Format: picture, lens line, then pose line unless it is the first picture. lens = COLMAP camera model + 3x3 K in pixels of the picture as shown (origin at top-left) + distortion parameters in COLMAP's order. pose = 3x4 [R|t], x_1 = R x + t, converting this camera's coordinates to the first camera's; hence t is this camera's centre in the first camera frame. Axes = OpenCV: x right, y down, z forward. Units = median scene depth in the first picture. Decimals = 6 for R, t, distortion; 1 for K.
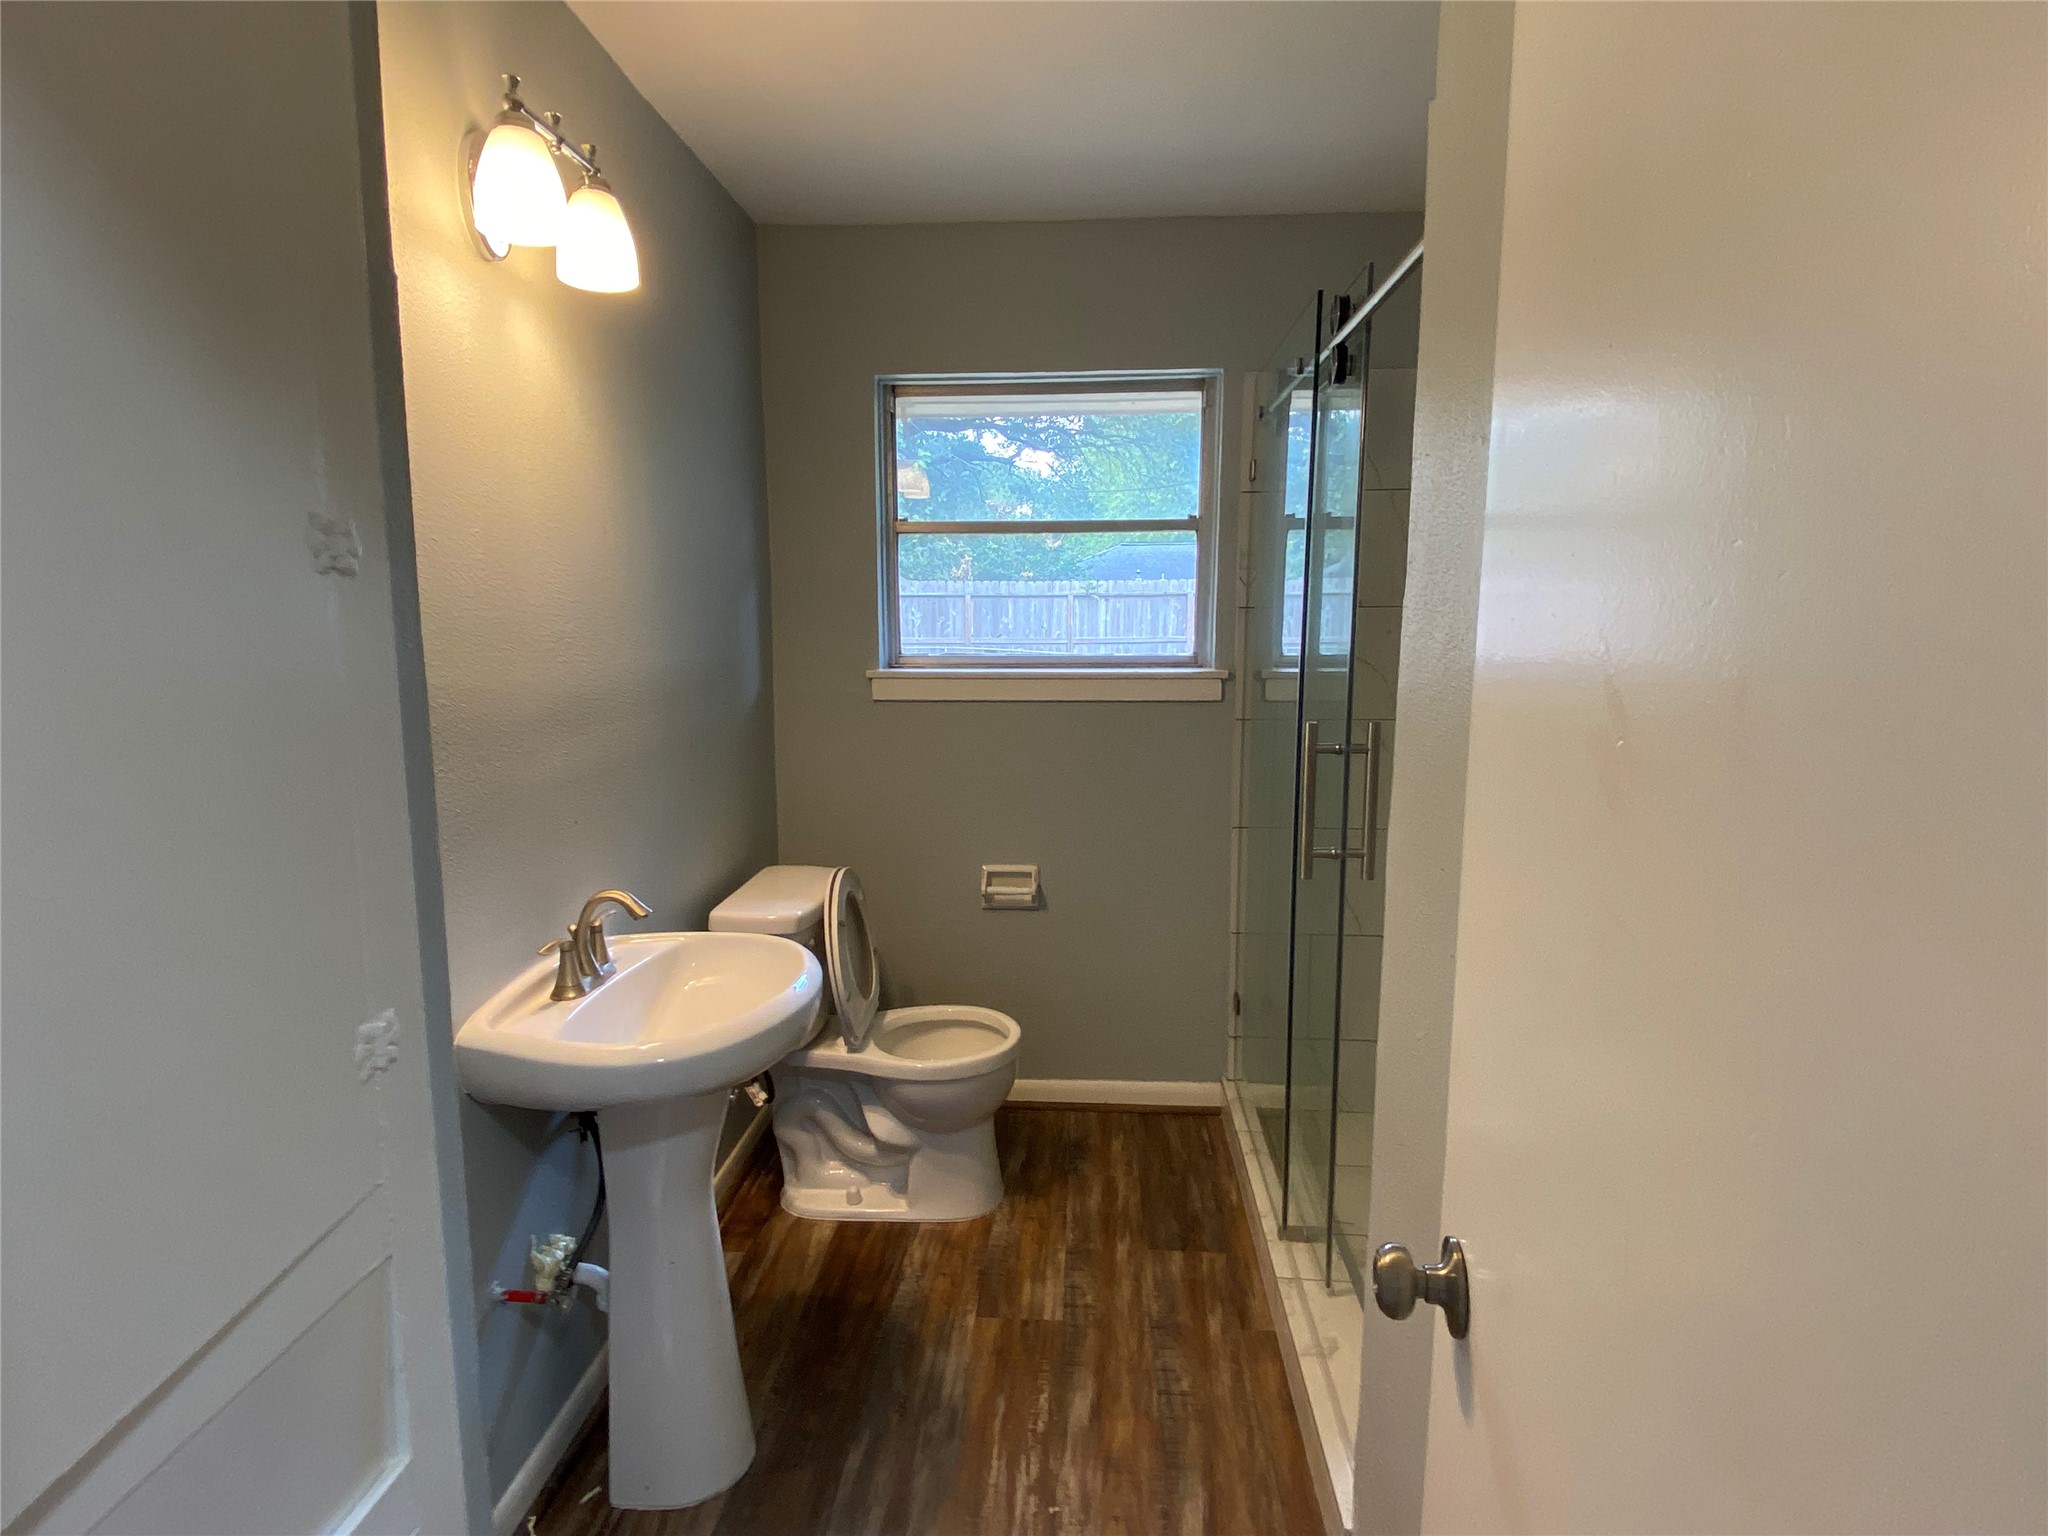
lens RADIAL K [[1054.2, 0, 1024.0], [0, 1054.2, 768.0], [0, 0, 1]] dist [0.060840, -0.077406]
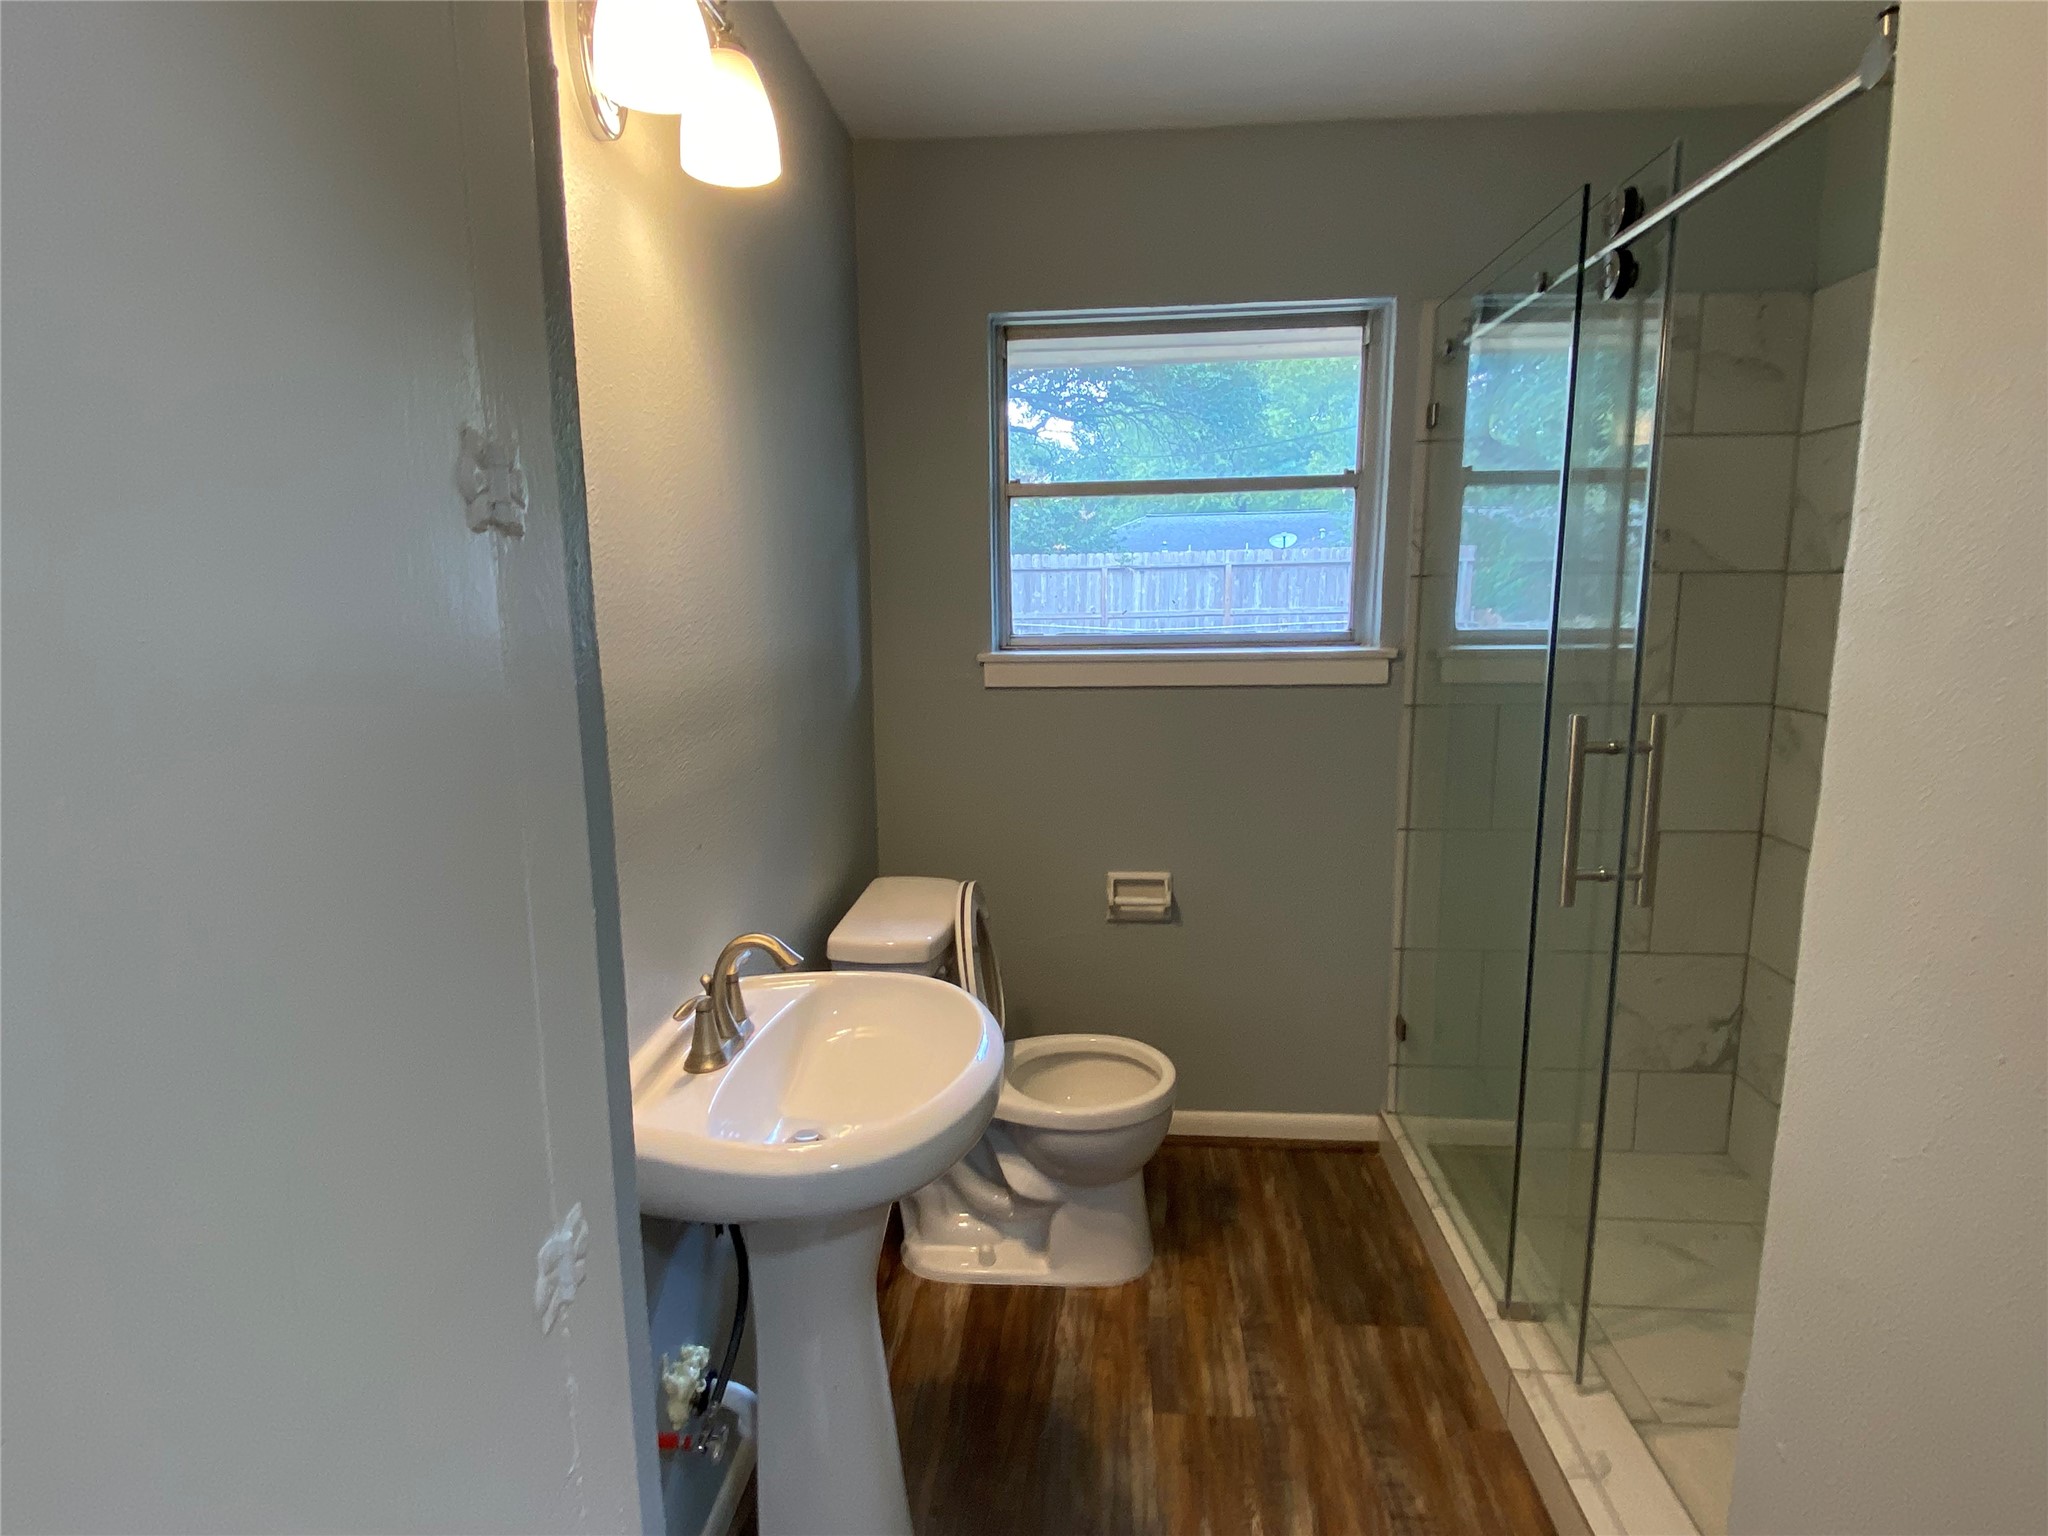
lens RADIAL K [[1058.5, 0, 1017.7], [0, 1058.5, 769.5], [0, 0, 1]] dist [0.048292, -0.052686]
pose [[0.999763, -0.008330, -0.020099, -0.112805], [0.008815, 0.999670, 0.024132, -0.019000], [0.019891, -0.024304, 0.999507, 0.129790]]
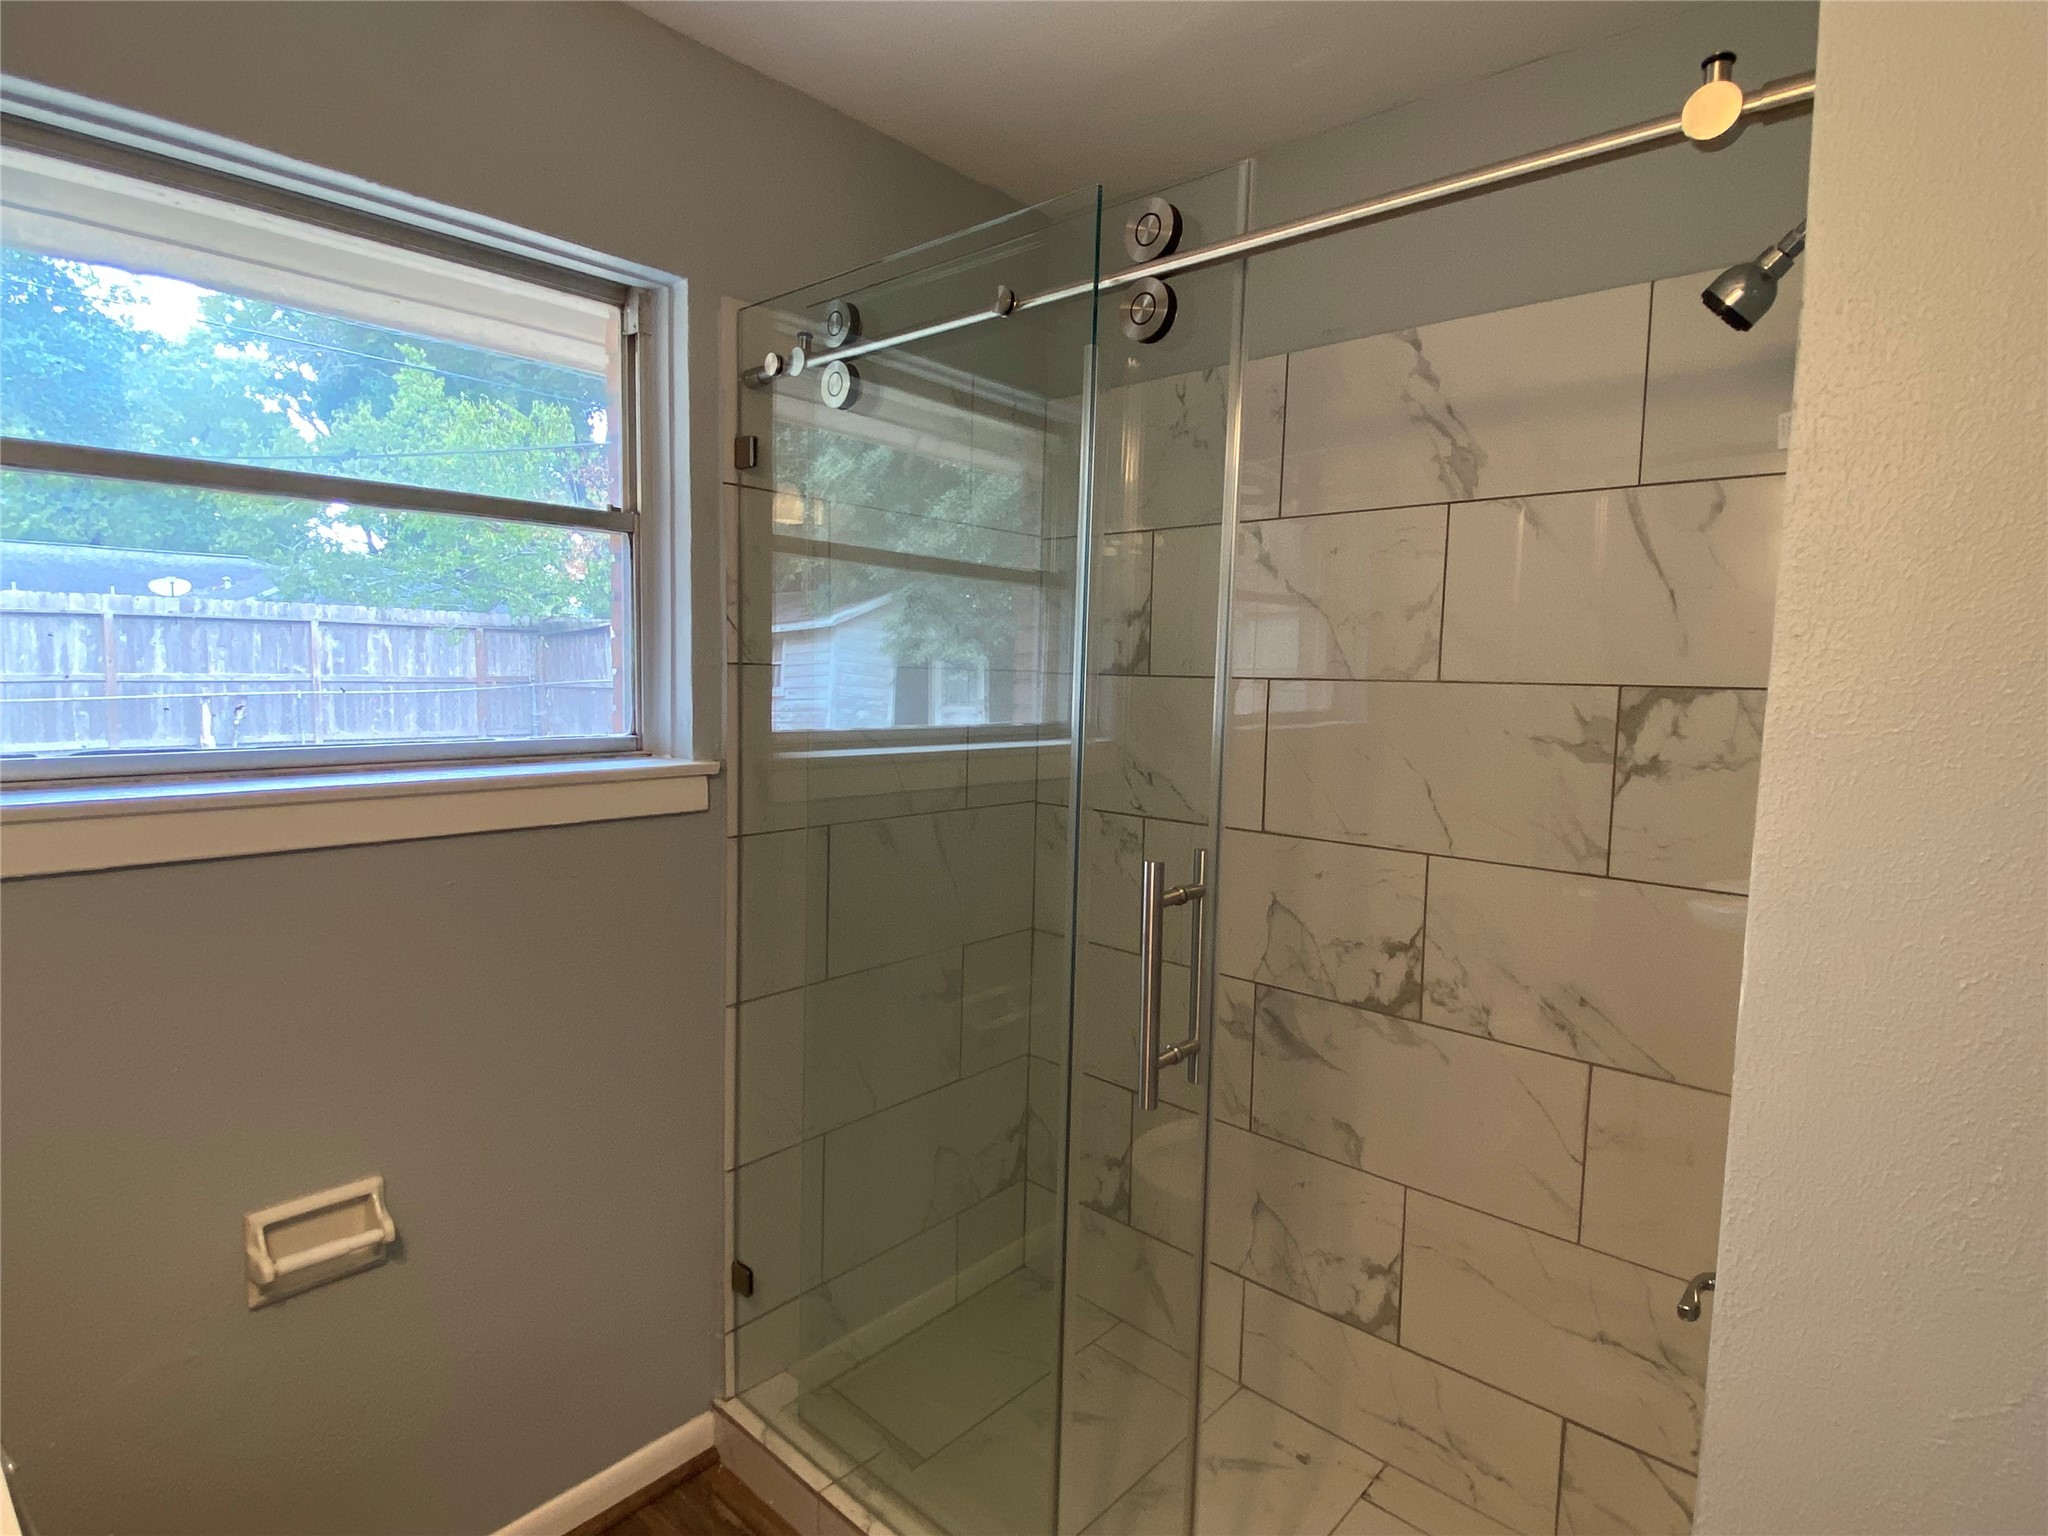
lens RADIAL K [[1058.5, 0, 1017.7], [0, 1058.5, 769.5], [0, 0, 1]] dist [0.048292, -0.052686]
pose [[0.616950, -0.057927, 0.784868, -0.214366], [0.084842, 0.996371, 0.006847, -0.085419], [-0.782416, 0.062365, 0.619626, 0.519736]]
